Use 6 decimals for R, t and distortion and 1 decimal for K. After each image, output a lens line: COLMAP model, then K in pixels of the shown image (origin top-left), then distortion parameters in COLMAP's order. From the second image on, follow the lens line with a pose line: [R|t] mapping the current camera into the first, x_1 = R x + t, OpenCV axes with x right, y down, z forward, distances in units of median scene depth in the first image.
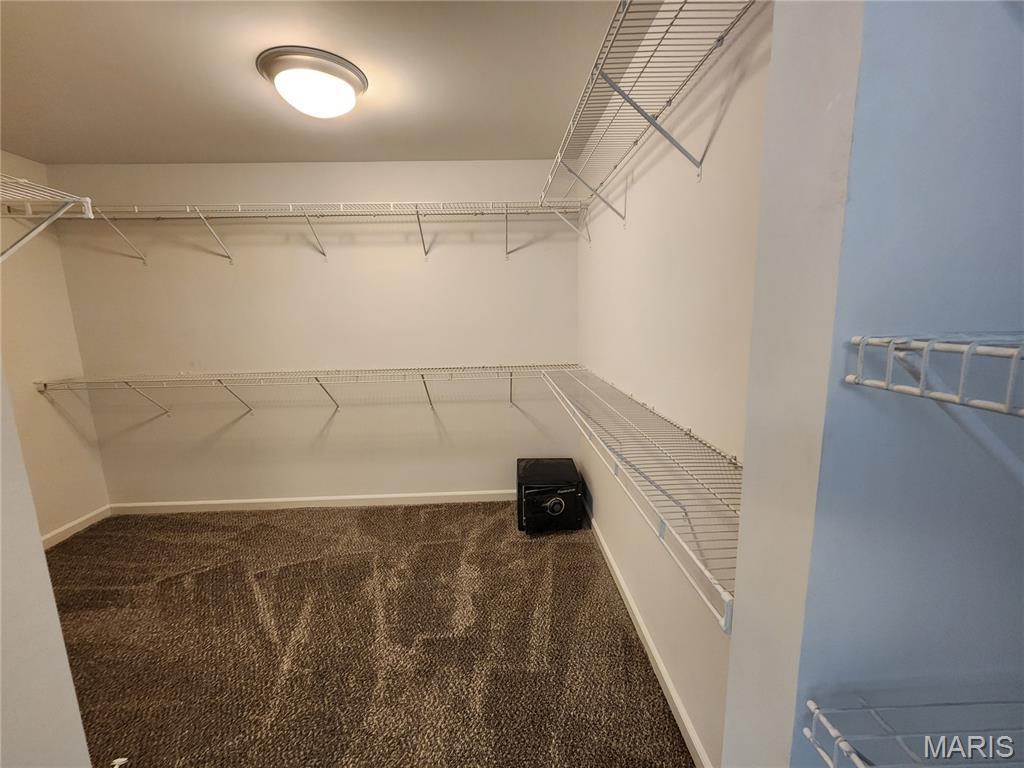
lens RADIAL K [[425.5, 0, 510.9], [0, 425.5, 381.6], [0, 0, 1]] dist [0.001135, 0.000682]
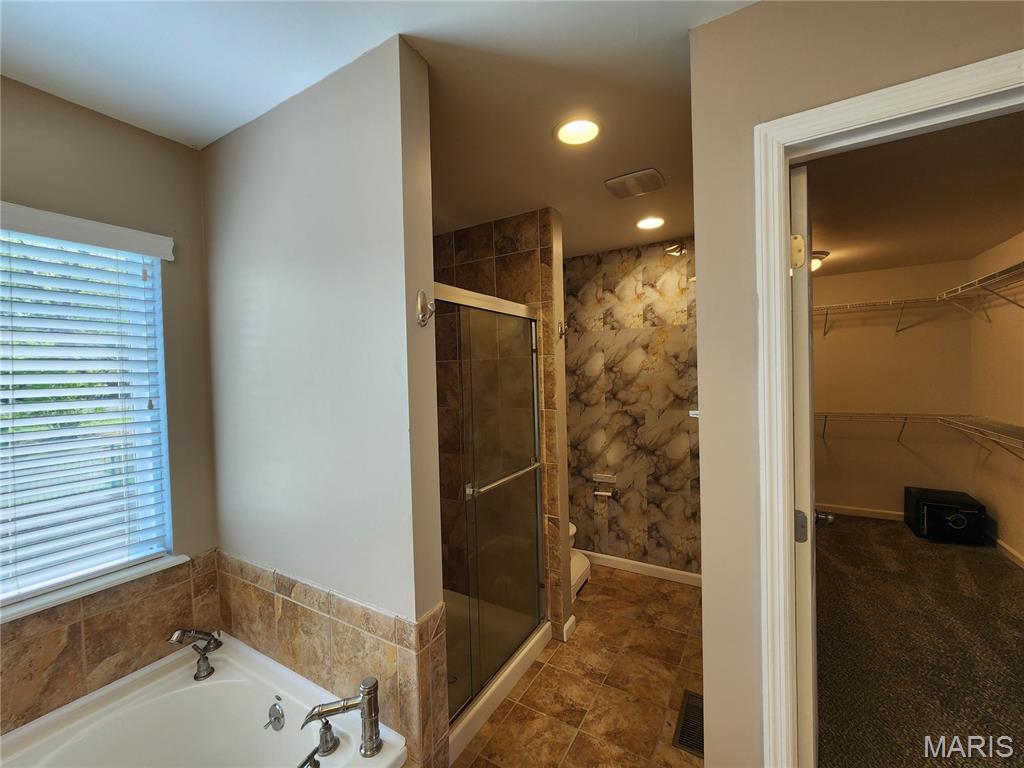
lens RADIAL K [[425.5, 0, 508.6], [0, 425.5, 387.4], [0, 0, 1]] dist [0.001135, 0.000682]
pose [[0.842406, 0.018387, -0.538530, -0.342735], [-0.088409, 0.990590, -0.104473, 0.139440], [0.531542, 0.135620, 0.836104, -0.841544]]
